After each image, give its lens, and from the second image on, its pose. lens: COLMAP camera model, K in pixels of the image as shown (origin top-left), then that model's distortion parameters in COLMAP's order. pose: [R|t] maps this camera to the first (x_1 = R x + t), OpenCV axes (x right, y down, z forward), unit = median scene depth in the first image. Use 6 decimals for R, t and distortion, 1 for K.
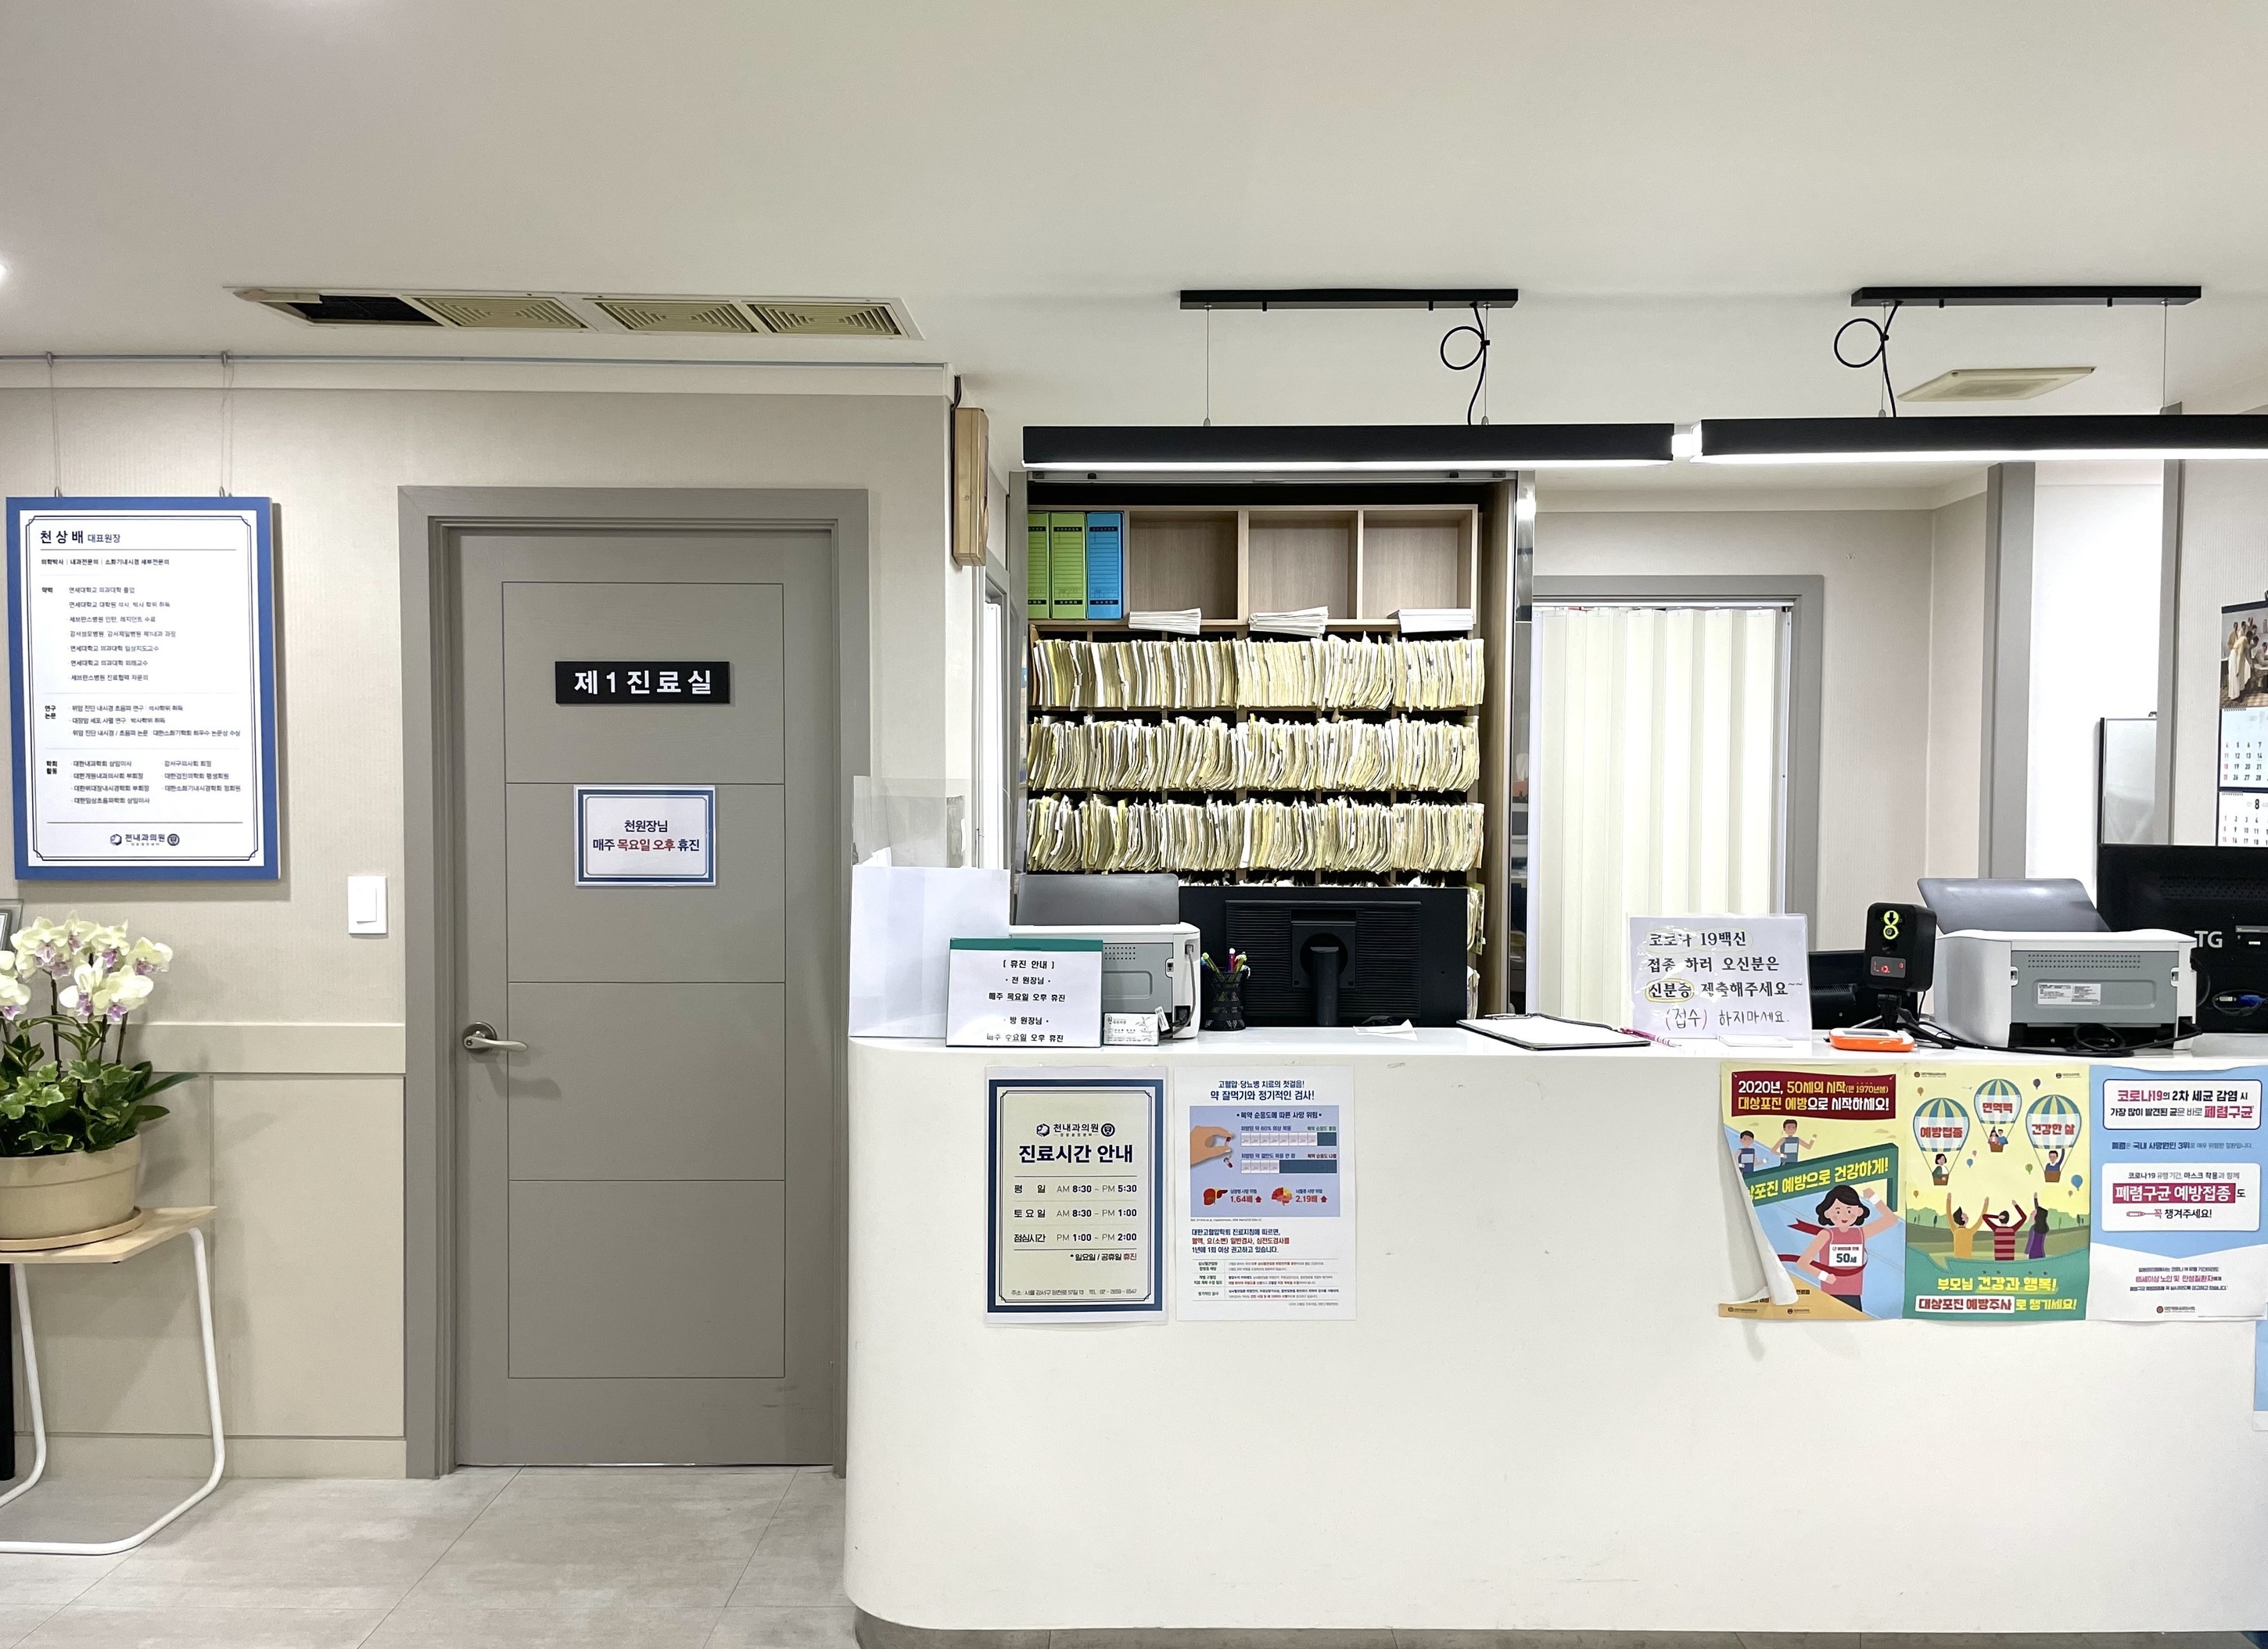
lens RADIAL K [[1769.8, 0, 1132.7], [0, 1769.8, 807.3], [0, 0, 1]] dist [-0.003273, -0.001003]
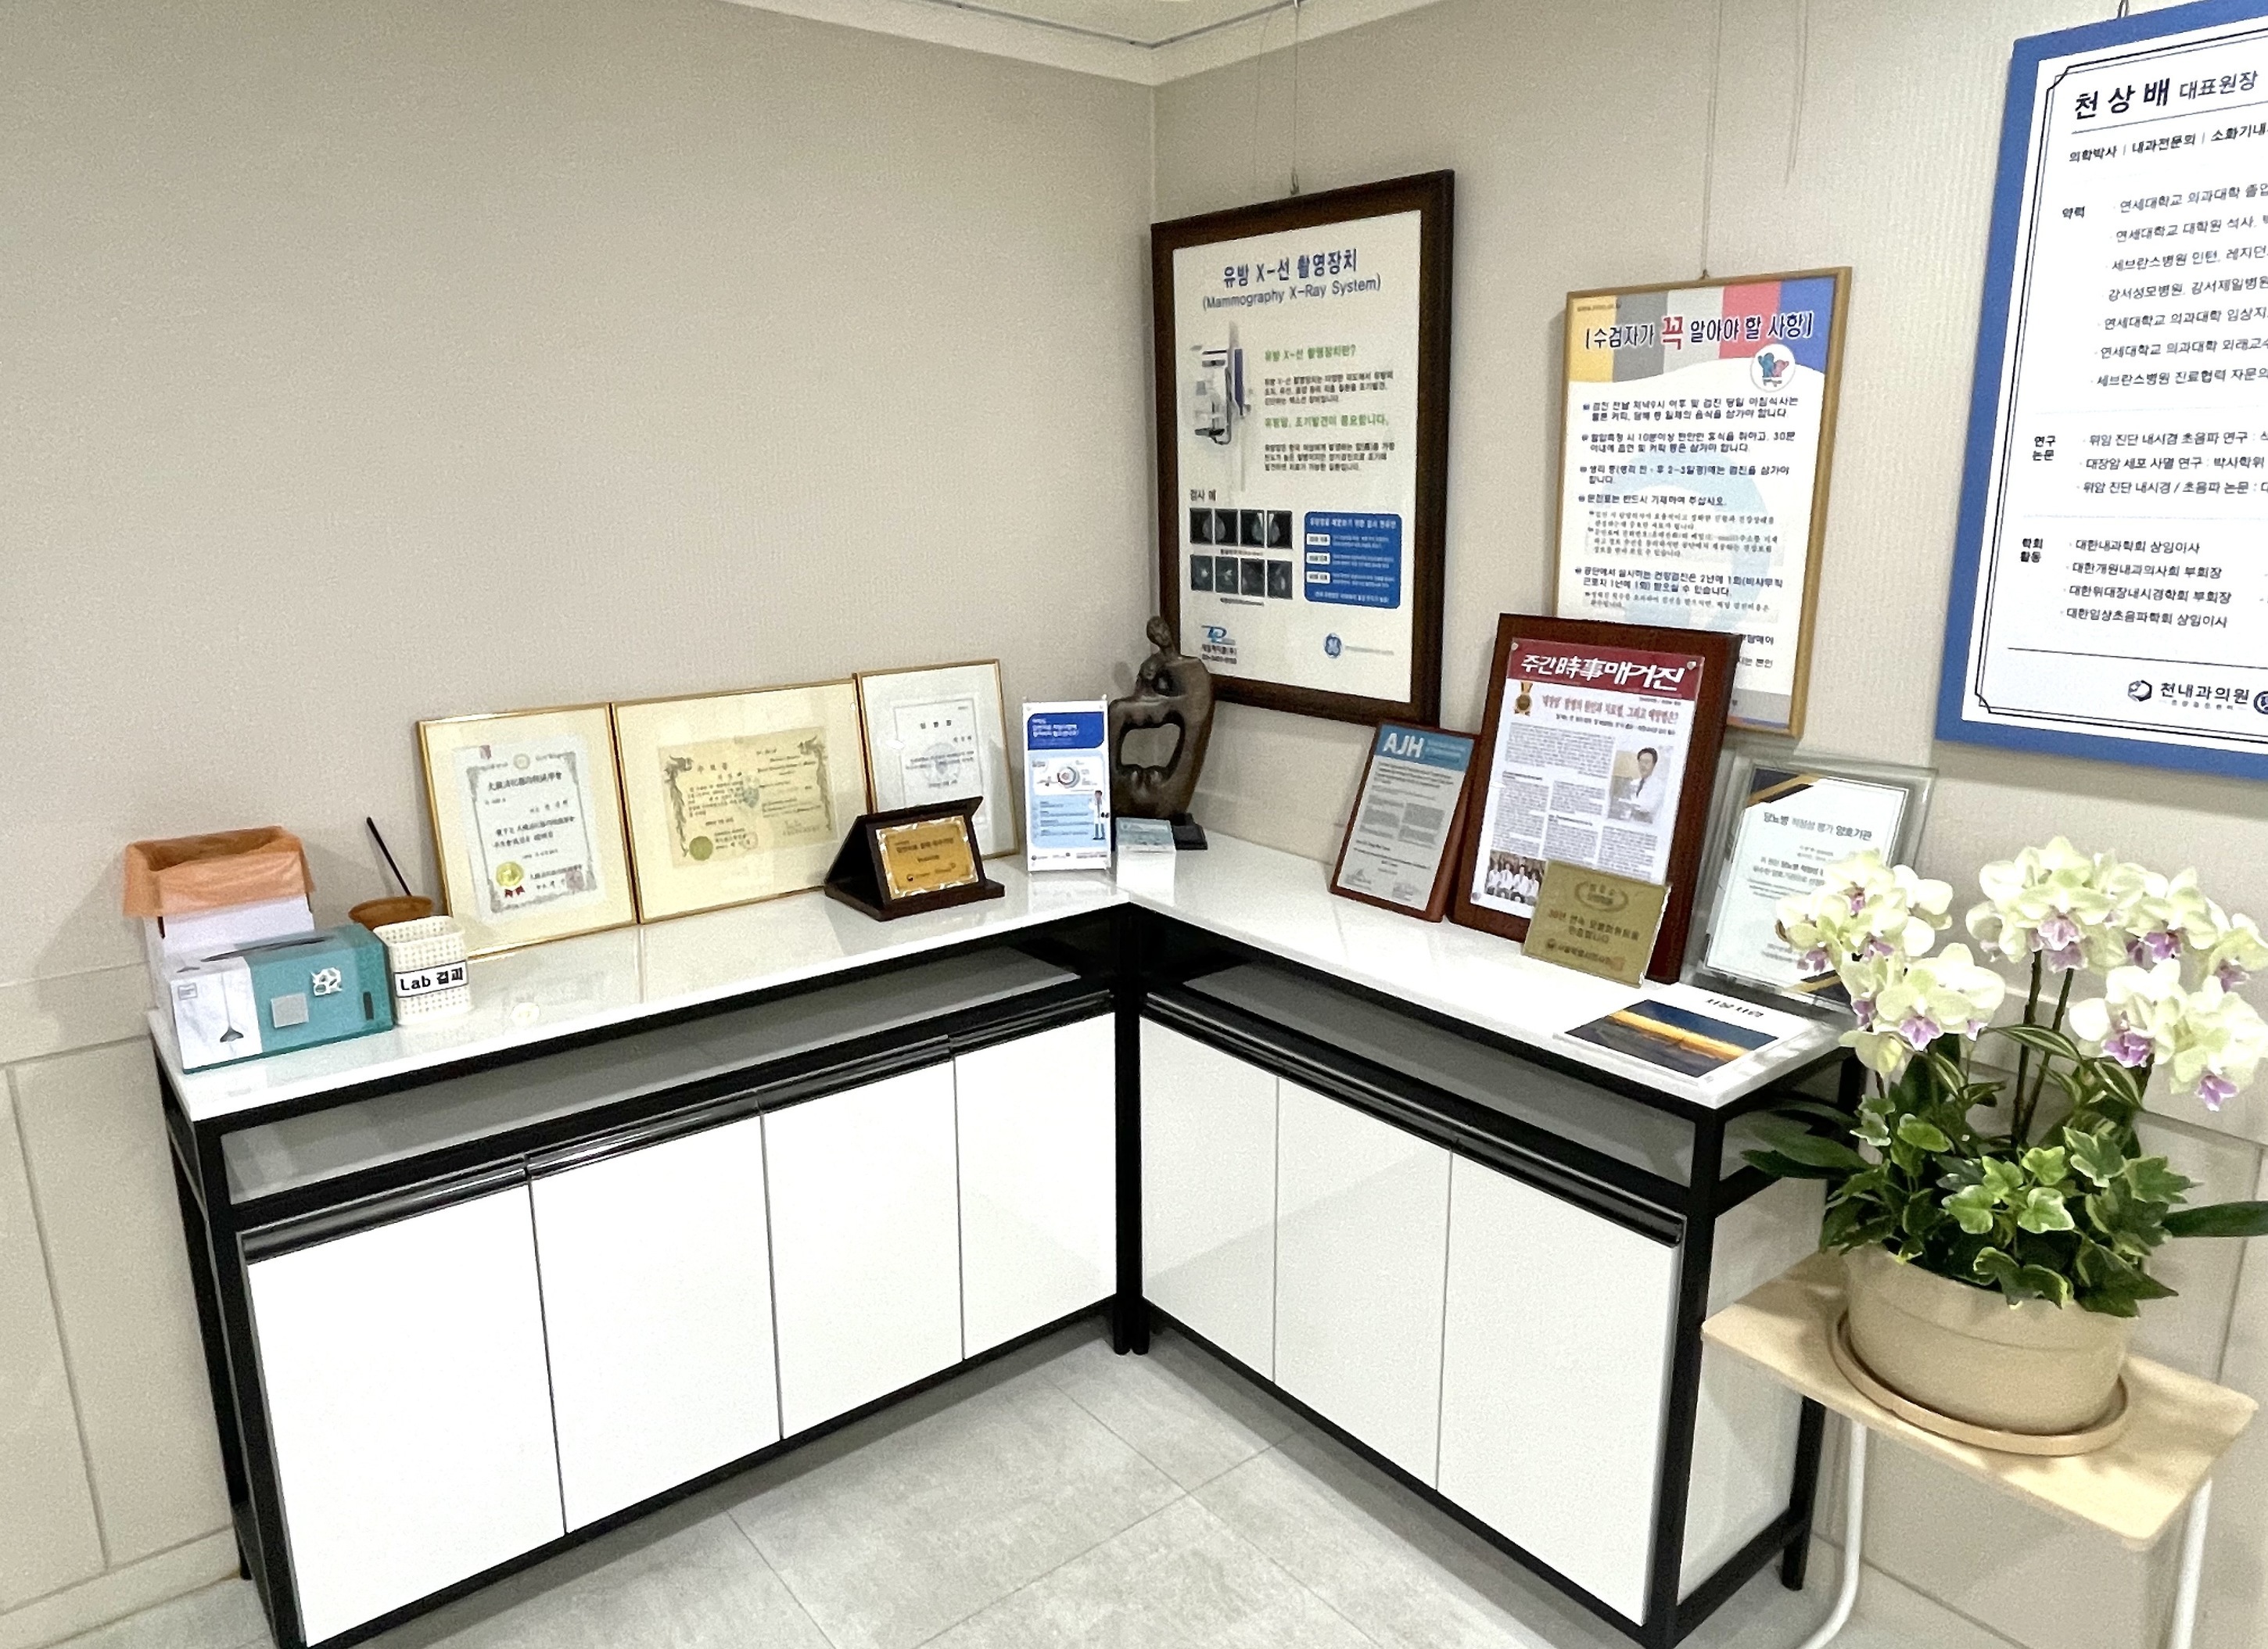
lens RADIAL K [[1499.7, 0, 1140.7], [0, 1499.7, 820.3], [0, 0, 1]] dist [-0.006912, -0.001531]
pose [[0.640024, 0.167822, -0.749804, -0.424303], [-0.021222, 0.979344, 0.201083, -0.028020], [0.768062, -0.112786, 0.630365, 0.478438]]
